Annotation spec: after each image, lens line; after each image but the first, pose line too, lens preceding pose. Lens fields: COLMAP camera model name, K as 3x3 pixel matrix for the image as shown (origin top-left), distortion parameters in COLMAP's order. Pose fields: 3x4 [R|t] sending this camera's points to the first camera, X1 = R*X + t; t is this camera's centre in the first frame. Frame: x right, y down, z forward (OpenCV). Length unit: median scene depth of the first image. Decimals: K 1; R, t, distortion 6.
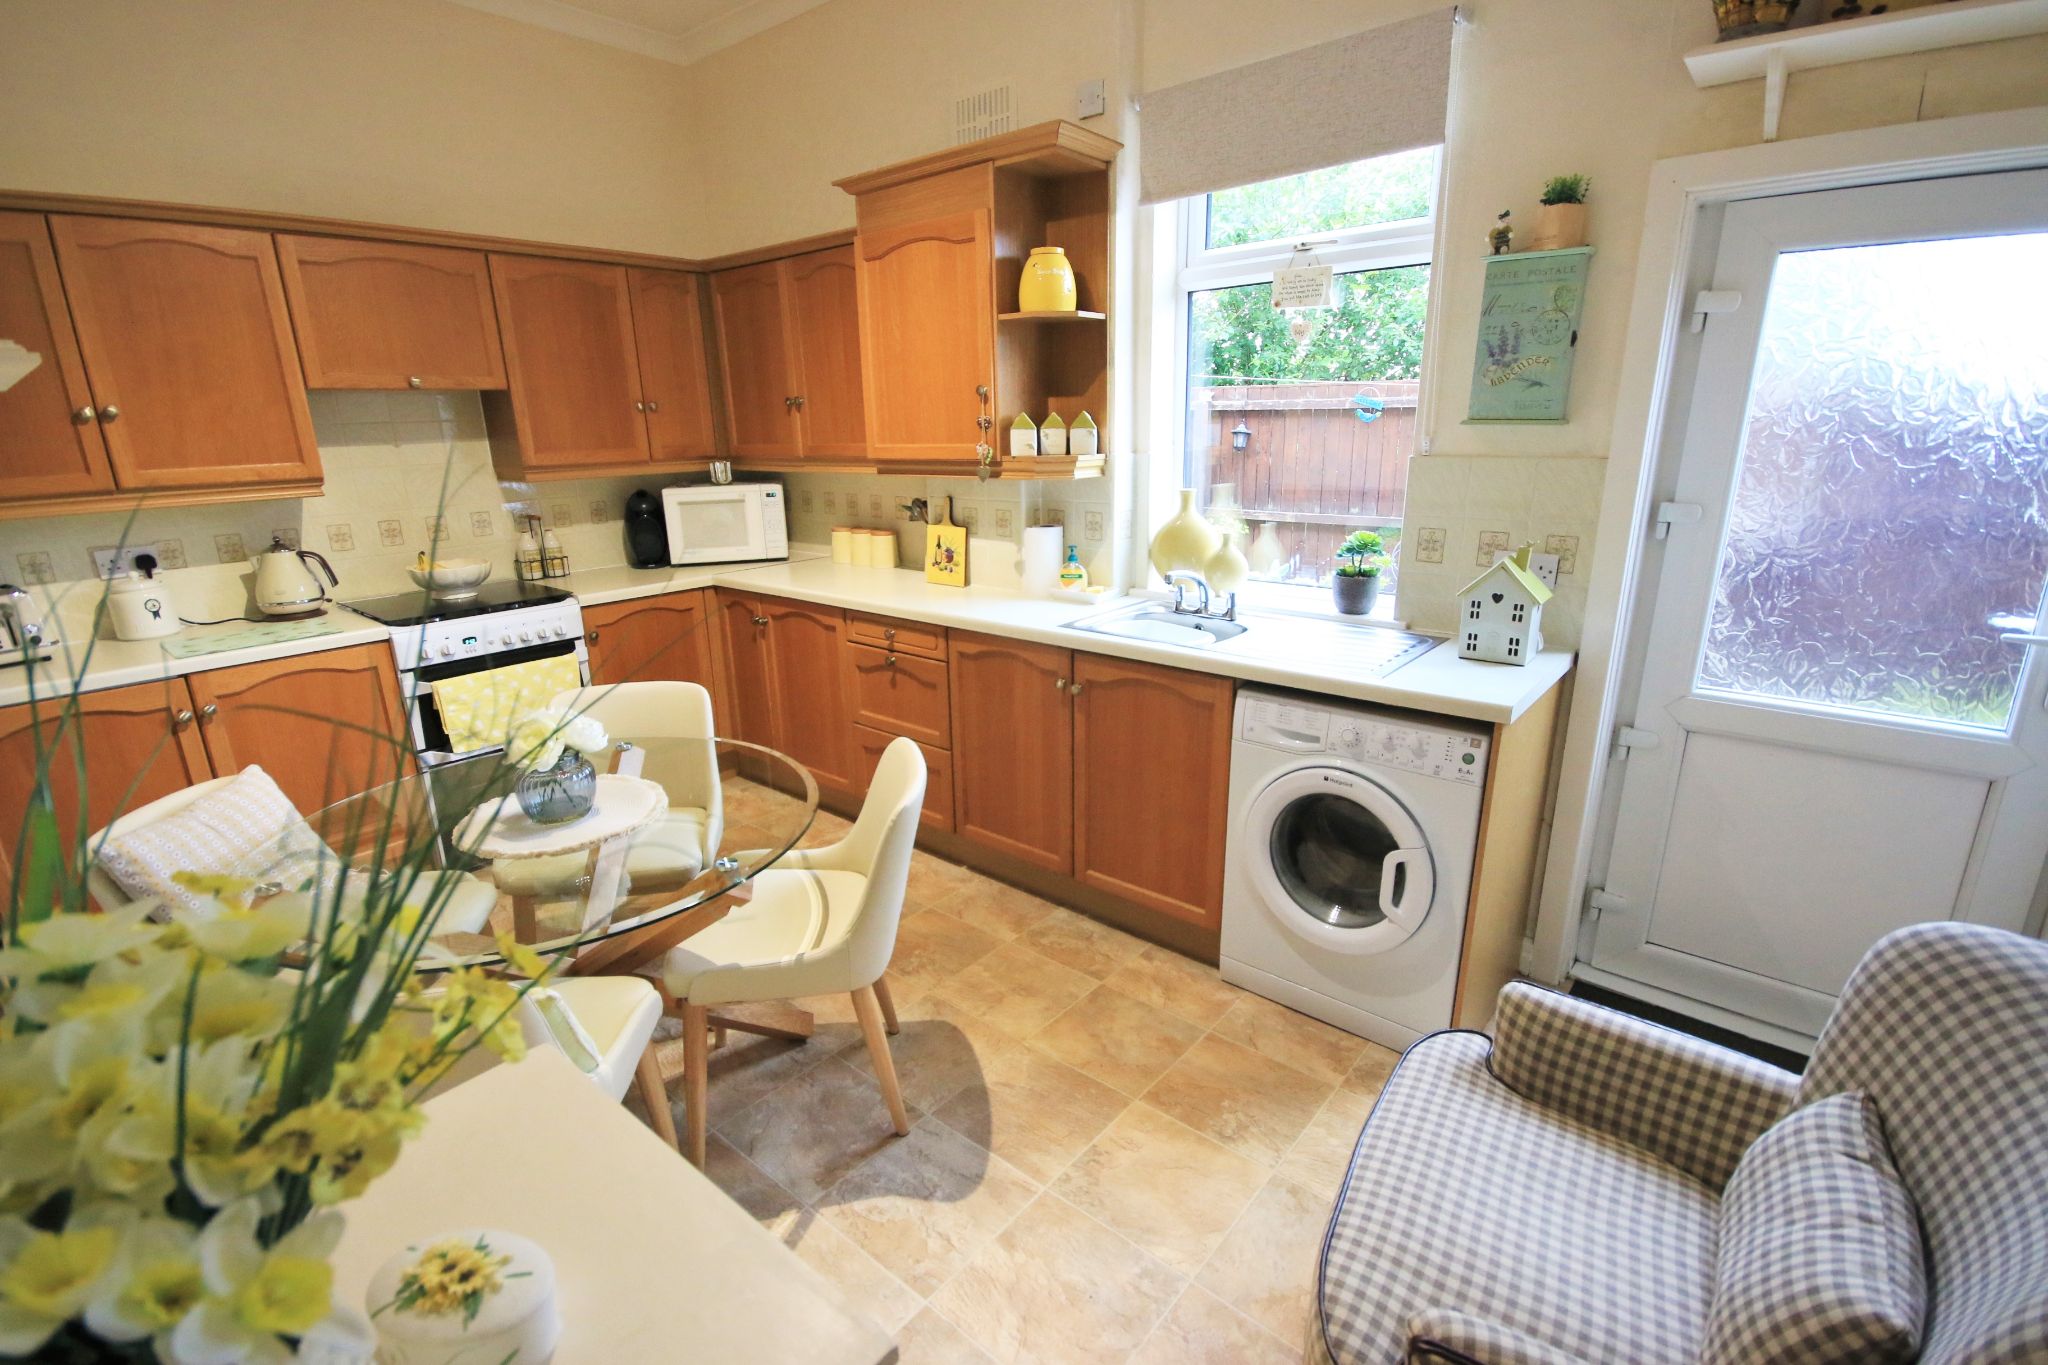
lens RADIAL K [[926.4, 0, 1031.2], [0, 926.4, 690.1], [0, 0, 1]] dist [-0.021730, -0.000255]
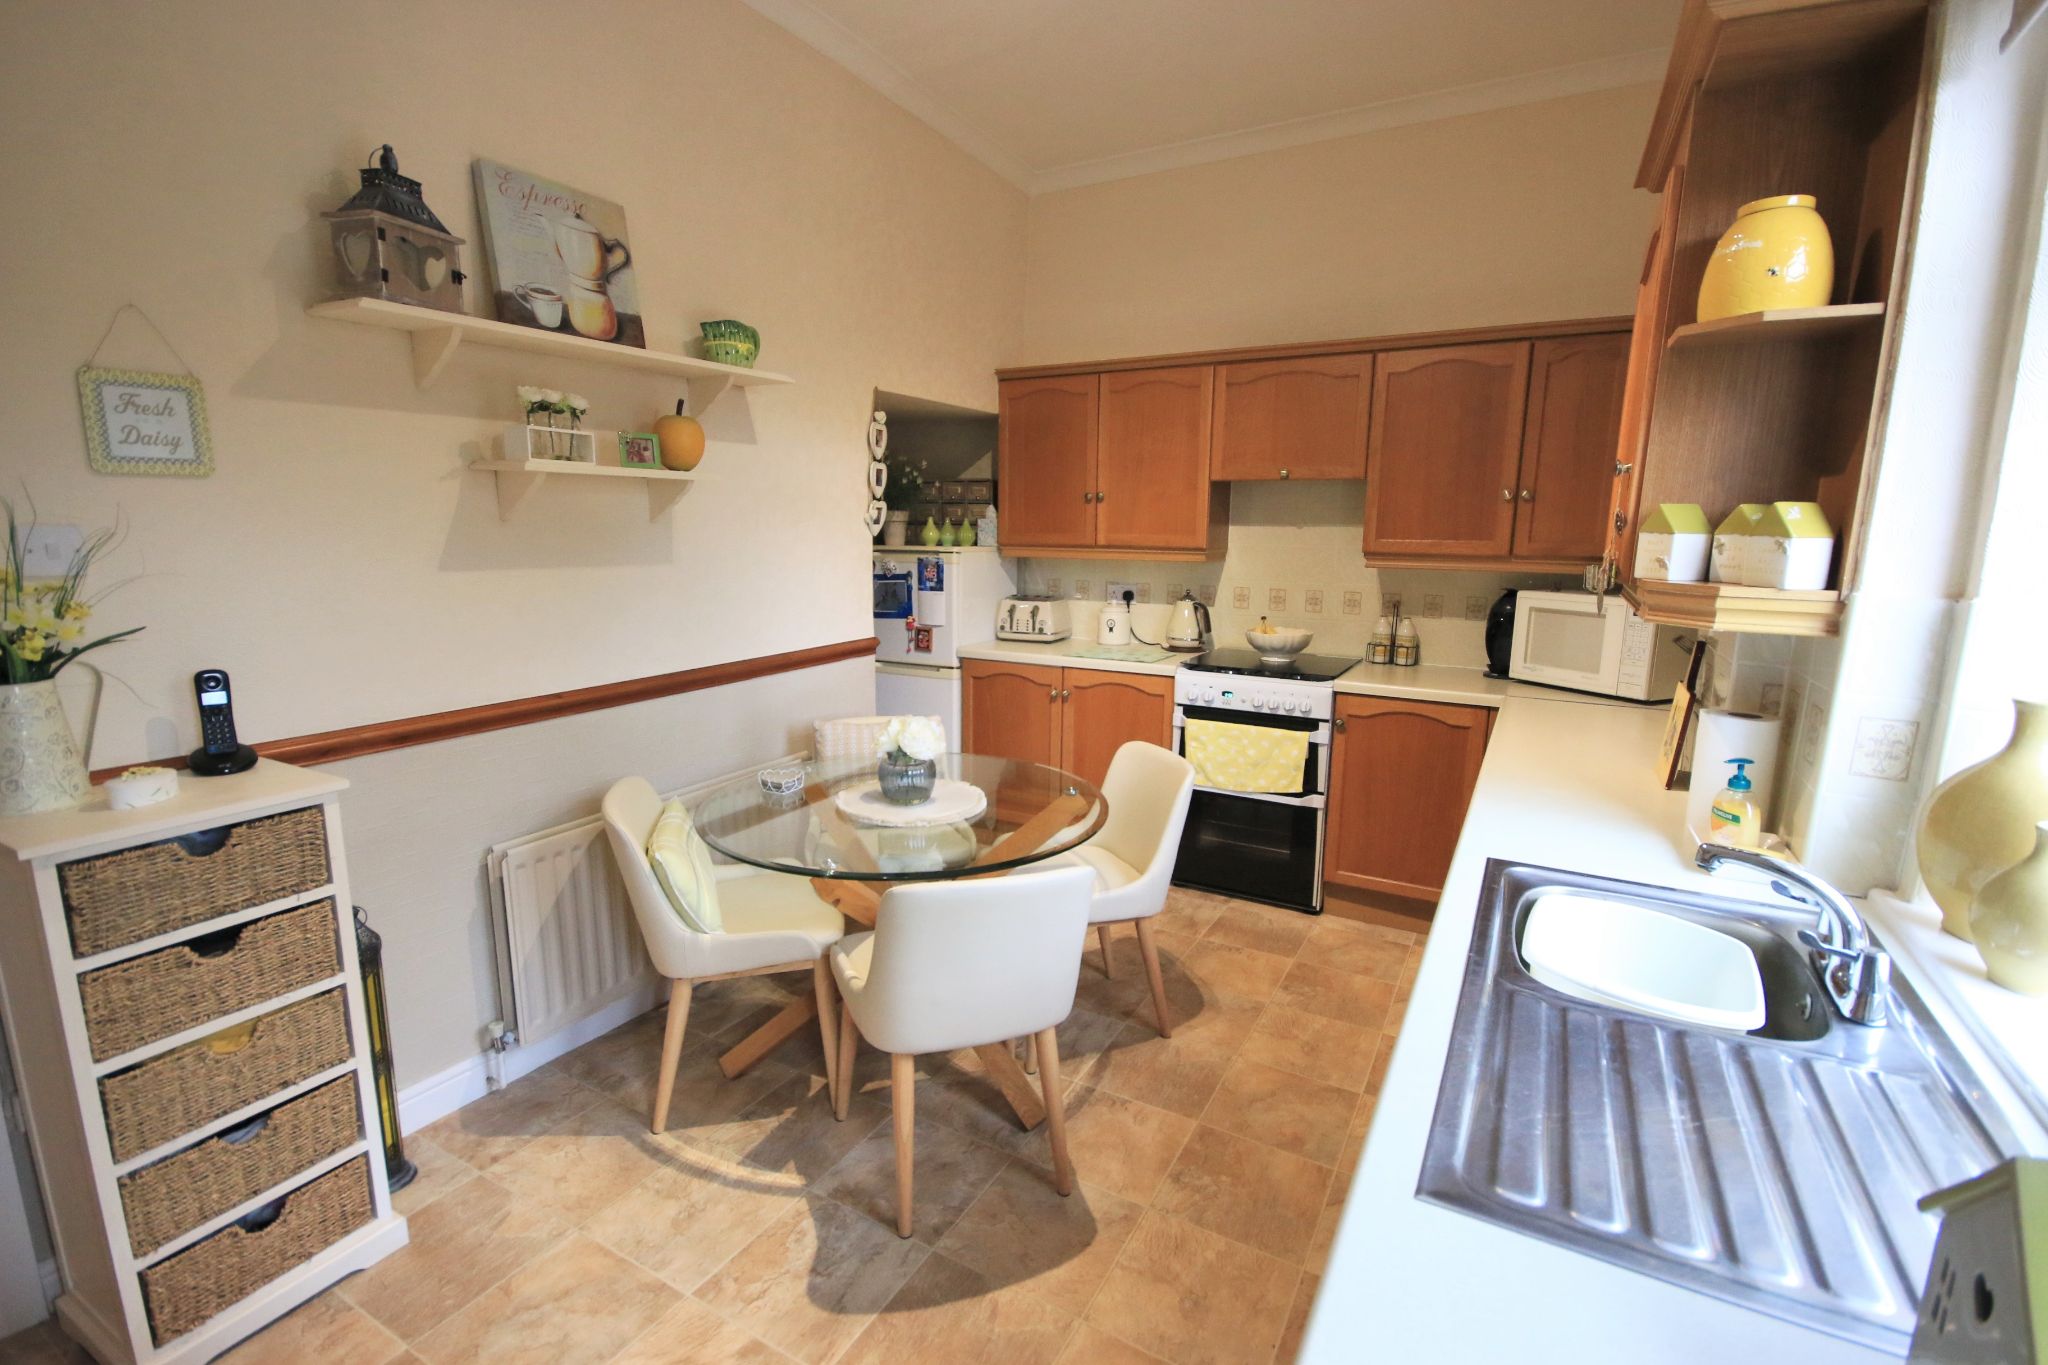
lens RADIAL K [[938.0, 0, 1018.1], [0, 938.0, 683.0], [0, 0, 1]] dist [-0.000468, -0.000814]
pose [[0.178616, 0.189822, -0.965435, 0.483614], [-0.288378, 0.948223, 0.133085, -0.153106], [0.940710, 0.254639, 0.224108, 0.506143]]
